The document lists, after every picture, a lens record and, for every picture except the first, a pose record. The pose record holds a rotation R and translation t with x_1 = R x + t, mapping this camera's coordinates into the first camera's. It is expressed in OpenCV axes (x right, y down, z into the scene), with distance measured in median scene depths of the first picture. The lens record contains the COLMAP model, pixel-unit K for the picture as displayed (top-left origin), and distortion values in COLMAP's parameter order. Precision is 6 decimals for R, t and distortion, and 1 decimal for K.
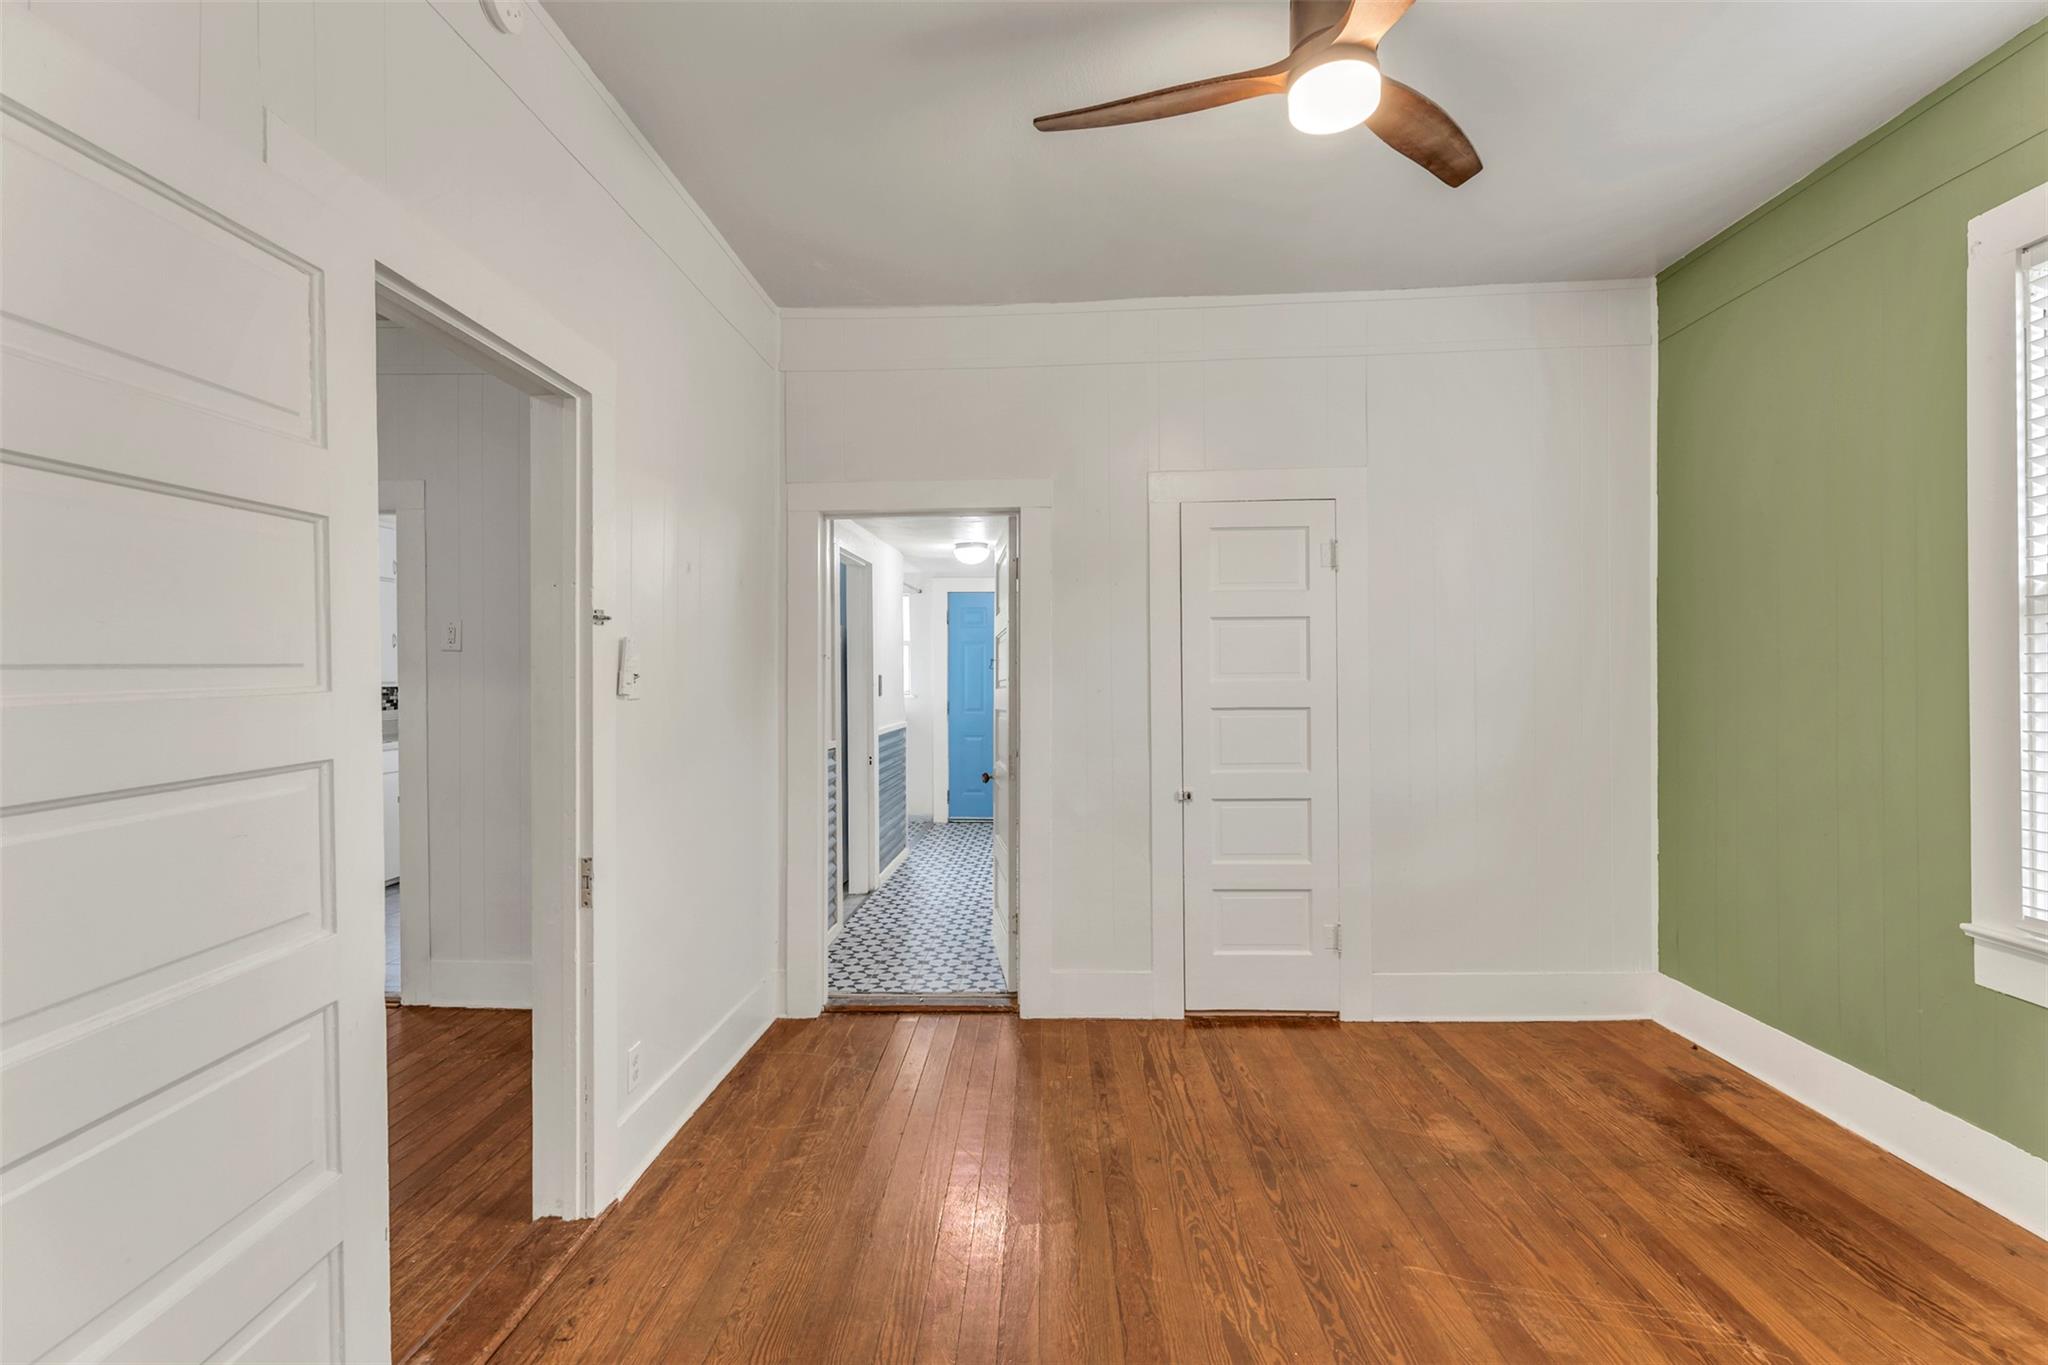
lens RADIAL K [[928.9, 0, 1024.0], [0, 928.9, 682.5], [0, 0, 1]] dist [0.000686, 0.000256]
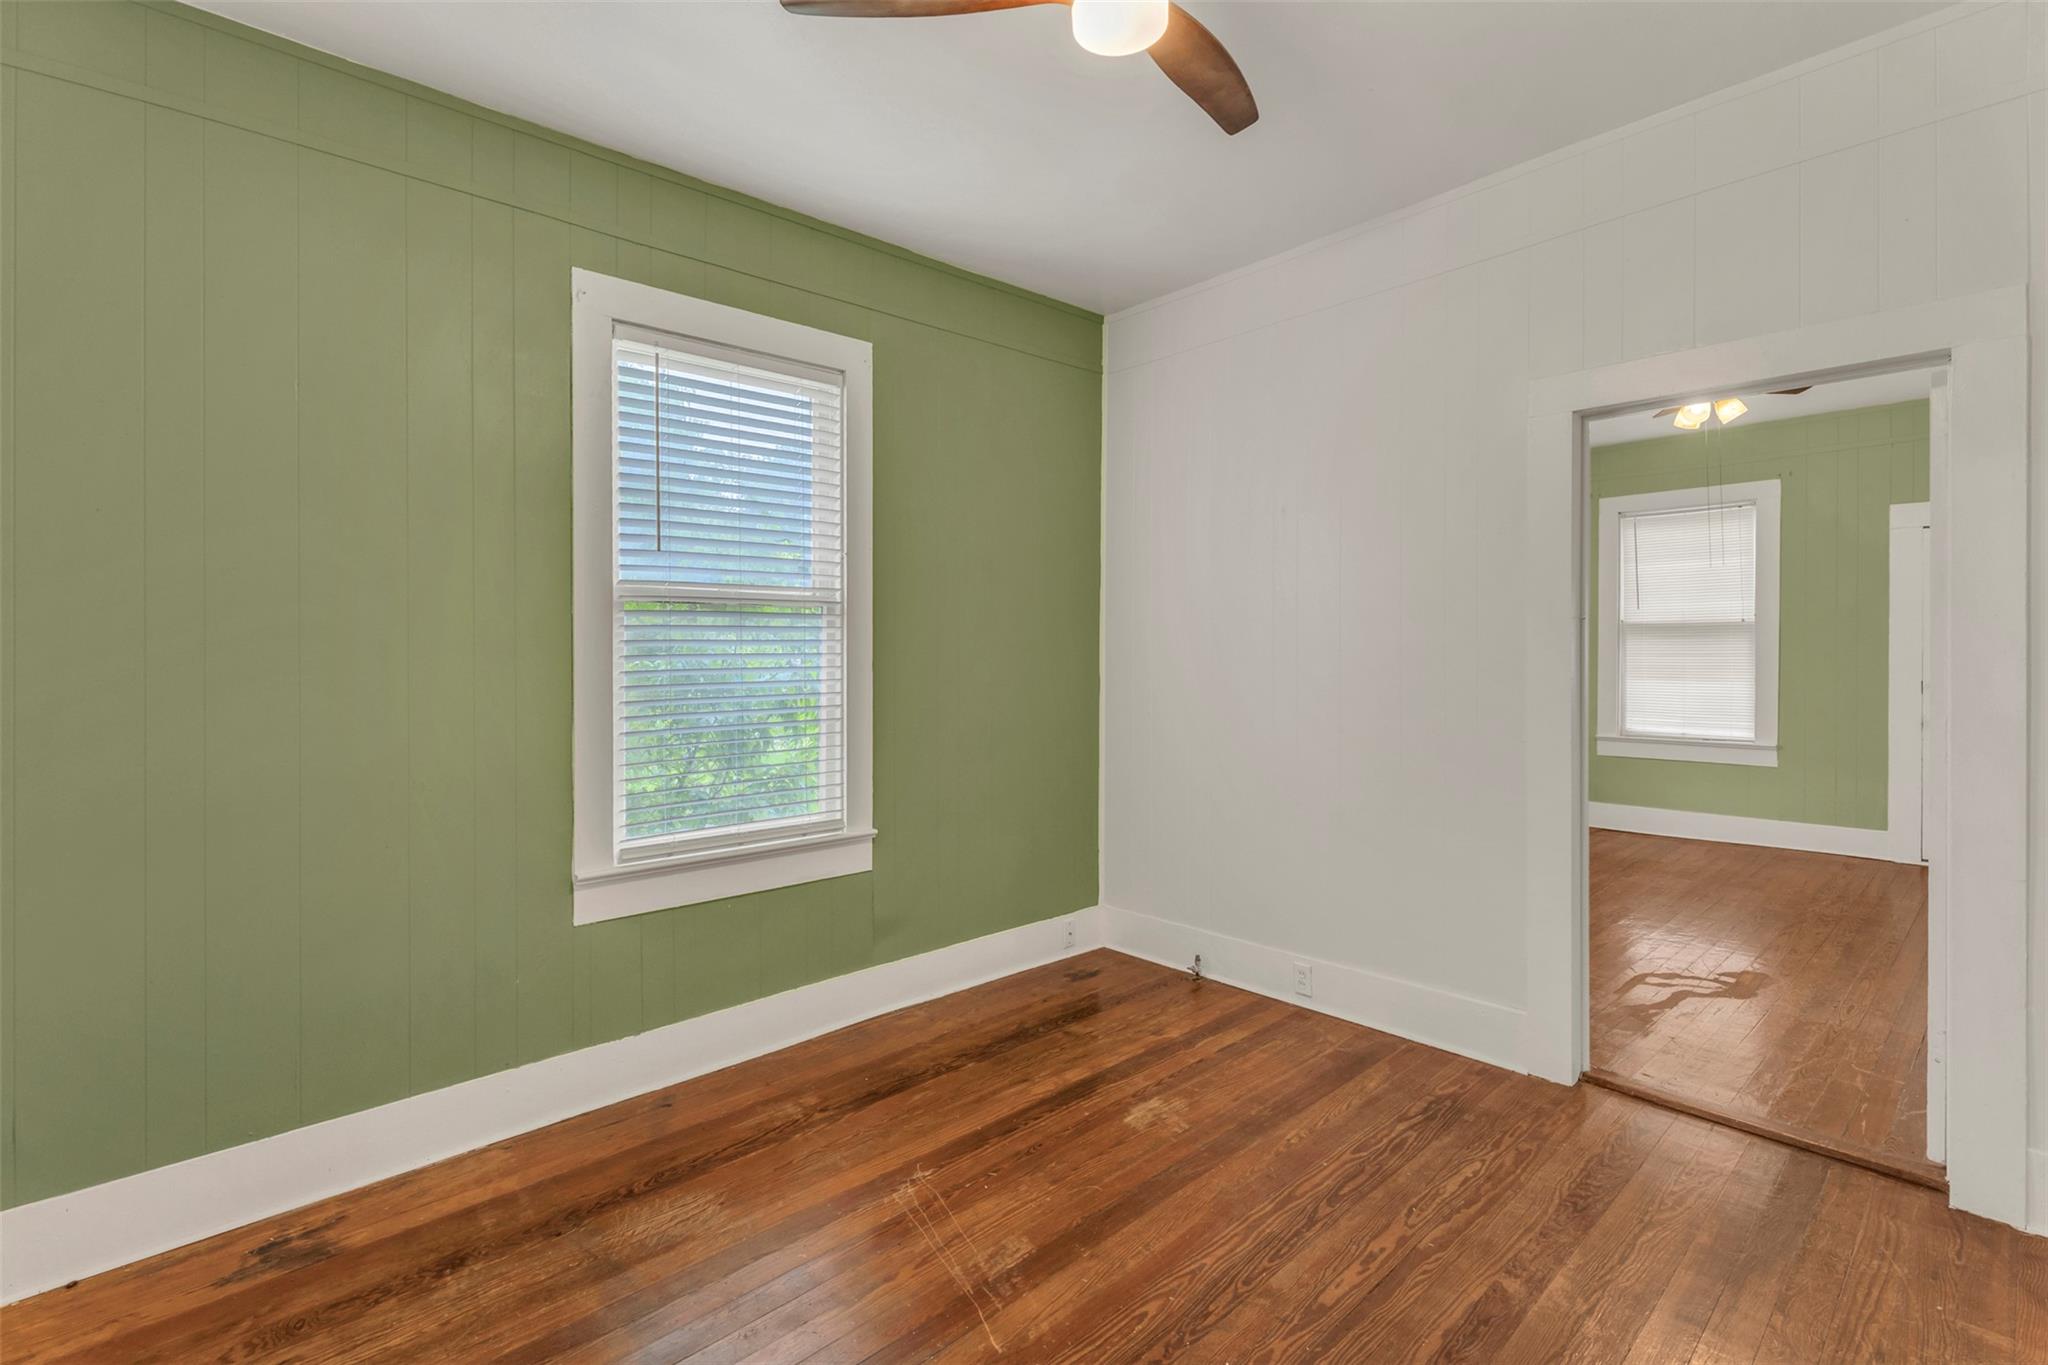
lens RADIAL K [[935.6, 0, 1023.0], [0, 935.6, 648.1], [0, 0, 1]] dist [0.000809, 0.000093]
pose [[-0.698224, 0.011415, 0.715788, -0.195143], [0.018105, 0.999835, 0.001715, -0.013382], [-0.715650, 0.014157, -0.698315, 1.372484]]
